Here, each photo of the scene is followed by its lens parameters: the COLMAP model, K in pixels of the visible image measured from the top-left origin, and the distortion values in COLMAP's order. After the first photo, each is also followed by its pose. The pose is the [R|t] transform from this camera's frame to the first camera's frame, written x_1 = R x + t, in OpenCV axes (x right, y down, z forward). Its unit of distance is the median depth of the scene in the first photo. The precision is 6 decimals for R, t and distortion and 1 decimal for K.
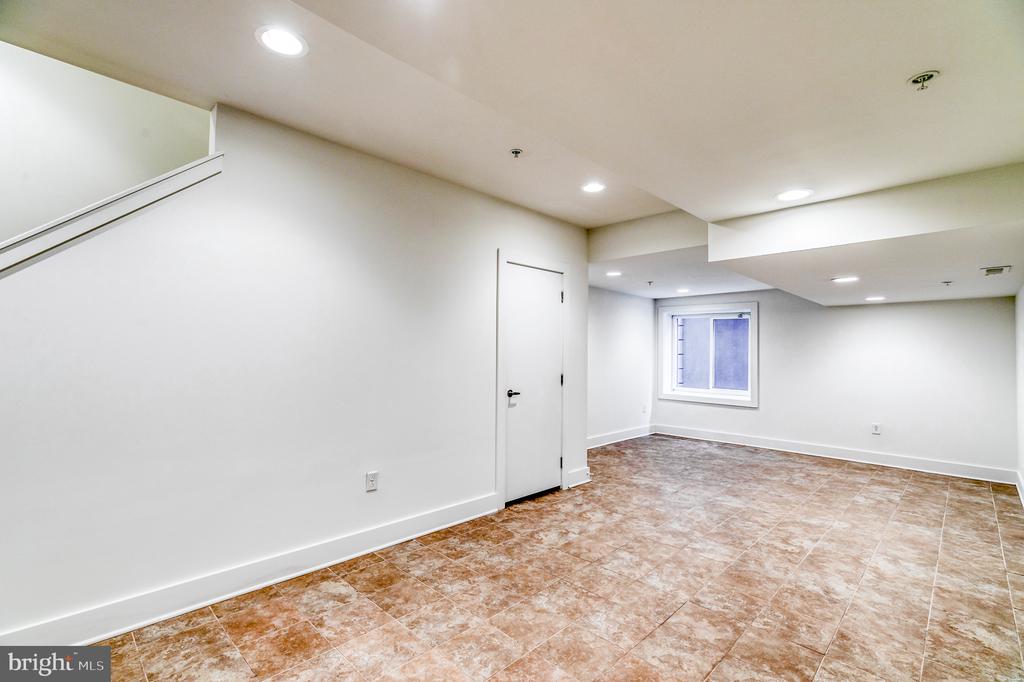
lens RADIAL K [[455.4, 0, 513.2], [0, 455.4, 339.0], [0, 0, 1]] dist [0.002992, 0.000384]
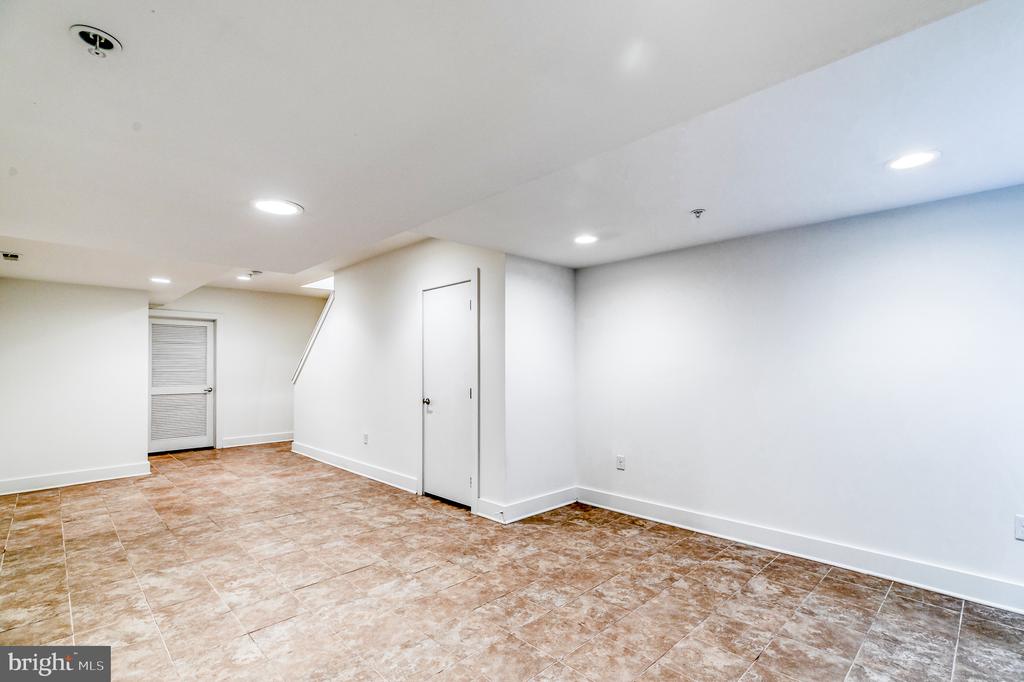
lens RADIAL K [[470.6, 0, 513.0], [0, 470.6, 365.7], [0, 0, 1]] dist [0.001306, 0.000947]
pose [[-0.008130, -0.016166, -0.999836, 1.486657], [0.035678, 0.999228, -0.016447, 0.068260], [0.999330, -0.035806, -0.007547, 1.522025]]
